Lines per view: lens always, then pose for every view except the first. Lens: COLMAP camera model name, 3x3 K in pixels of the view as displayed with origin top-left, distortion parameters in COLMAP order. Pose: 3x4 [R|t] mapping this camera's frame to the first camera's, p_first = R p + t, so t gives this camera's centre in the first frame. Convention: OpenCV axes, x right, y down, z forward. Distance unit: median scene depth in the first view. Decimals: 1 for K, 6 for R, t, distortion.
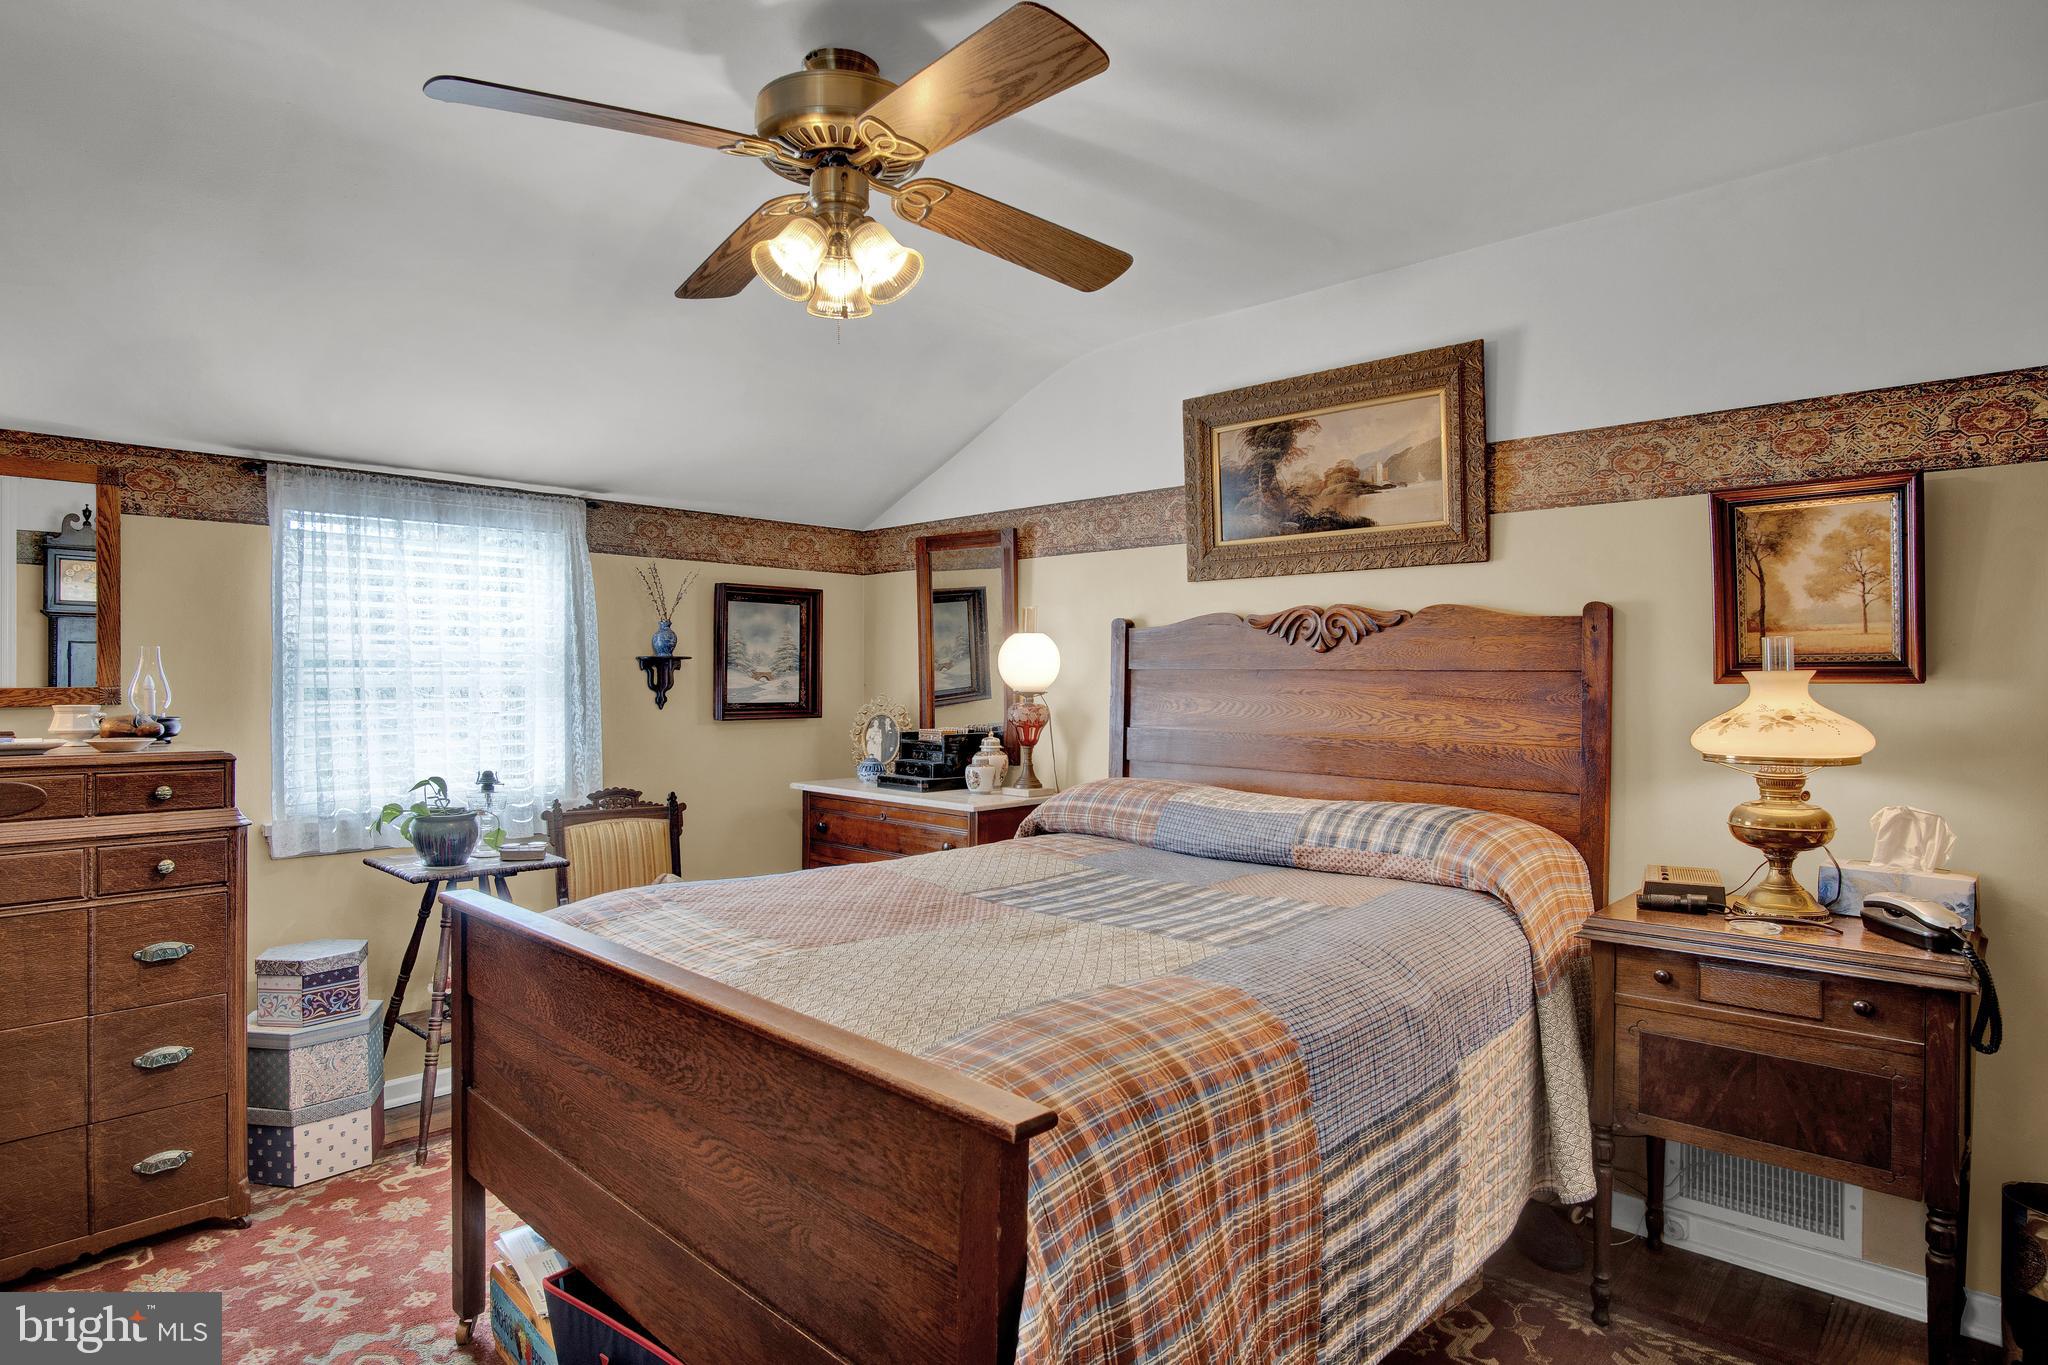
lens RADIAL K [[1101.3, 0, 1015.0], [0, 1101.3, 681.9], [0, 0, 1]] dist [-0.030812, 0.007516]
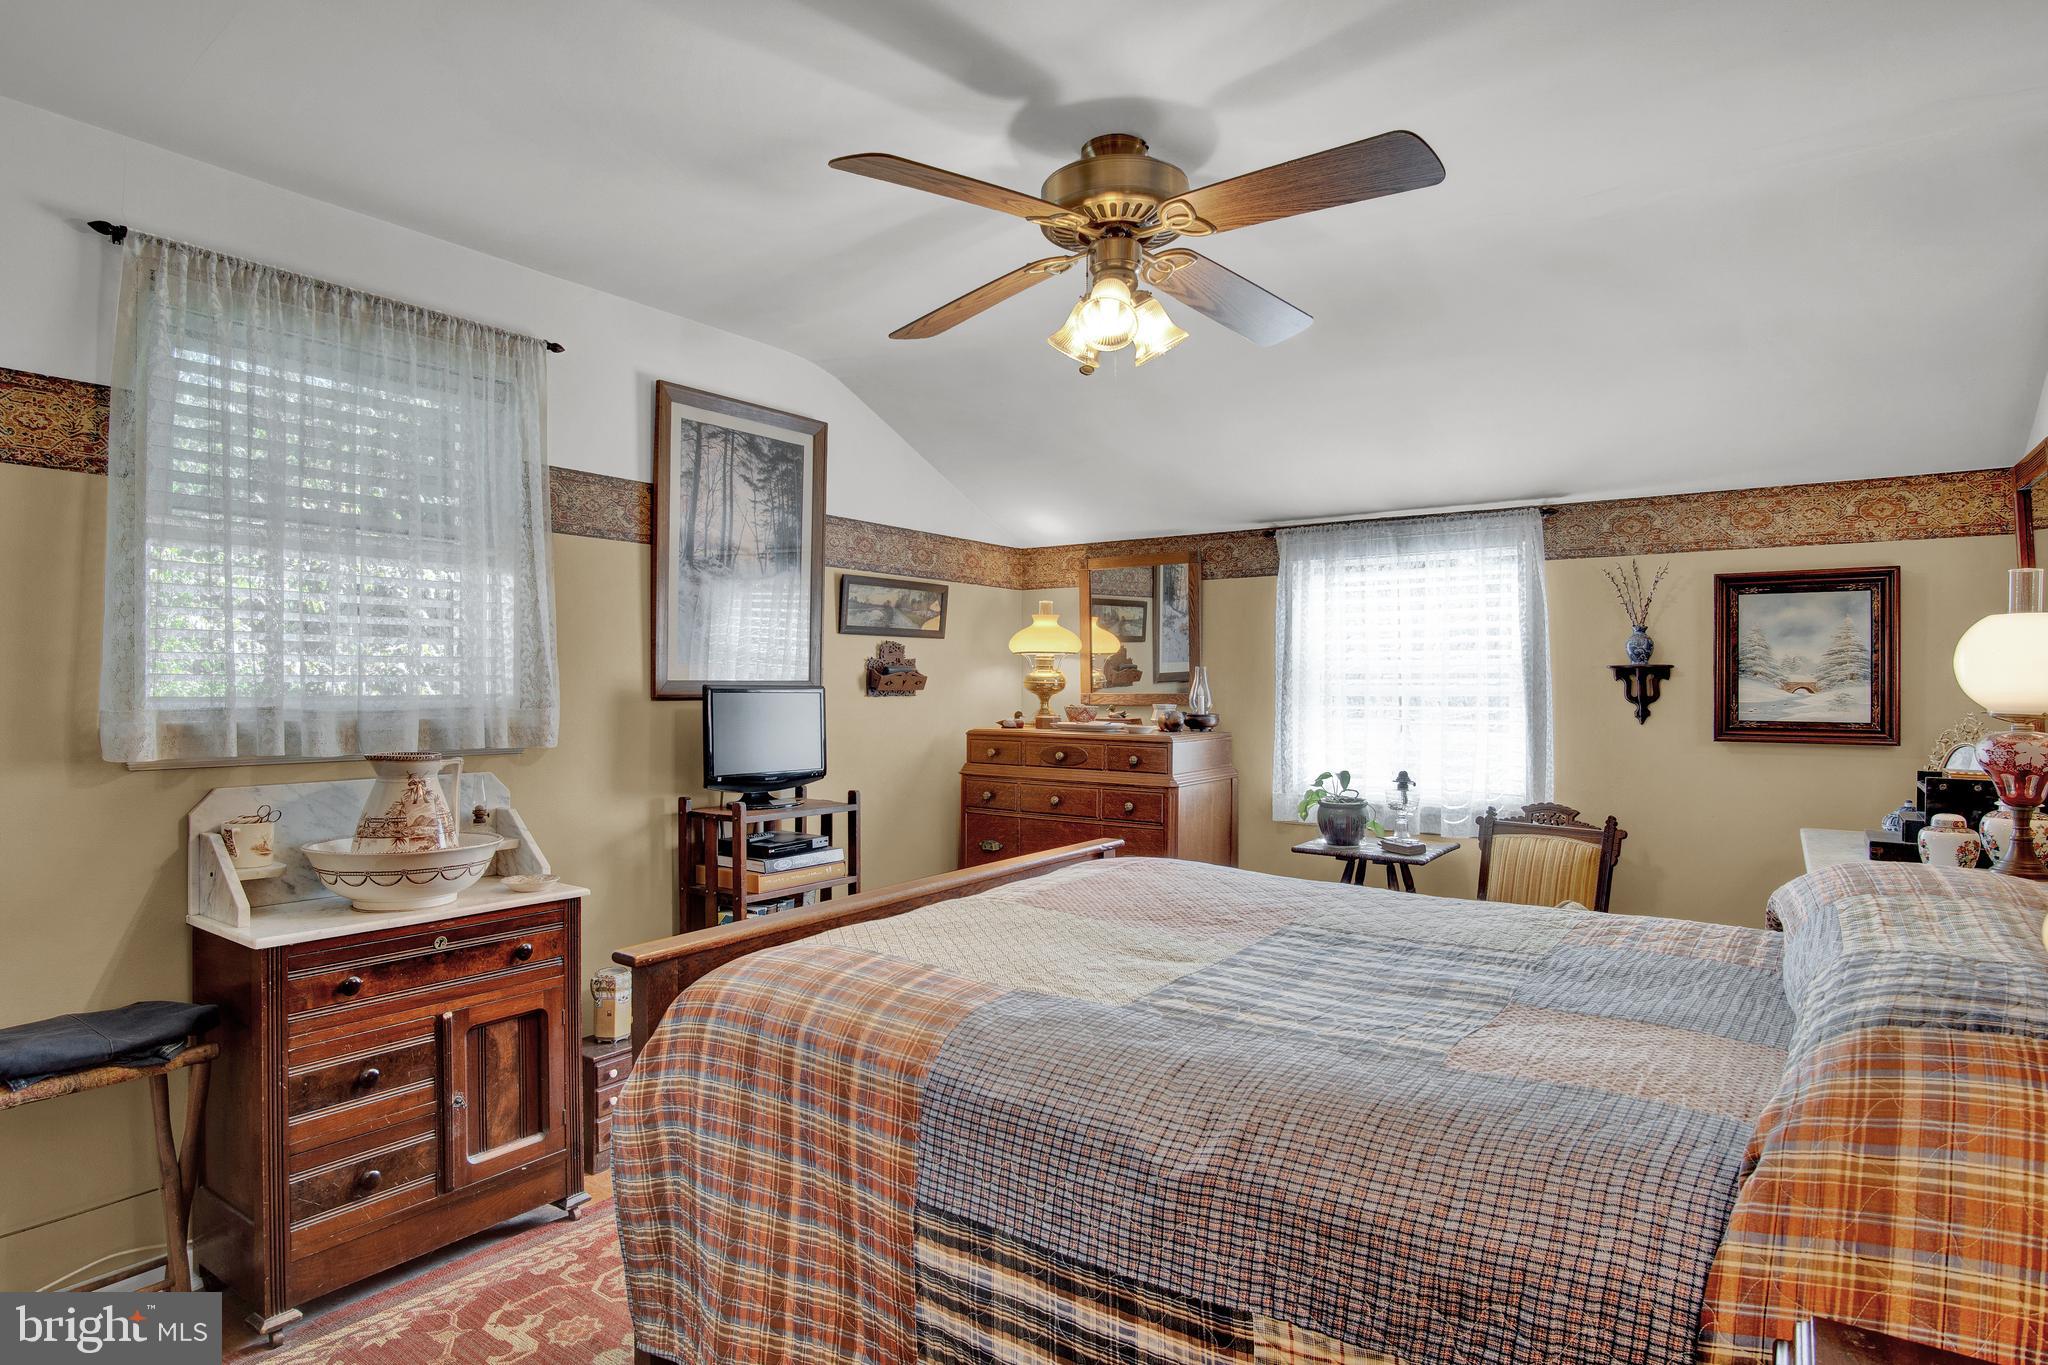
lens RADIAL K [[1101.3, 0, 1015.0], [0, 1101.3, 681.9], [0, 0, 1]] dist [-0.030812, 0.007516]
pose [[0.146357, -0.000184, -0.989232, 0.502923], [-0.003502, 0.999994, -0.000704, -0.007355], [0.989226, 0.003567, 0.146355, 0.383614]]
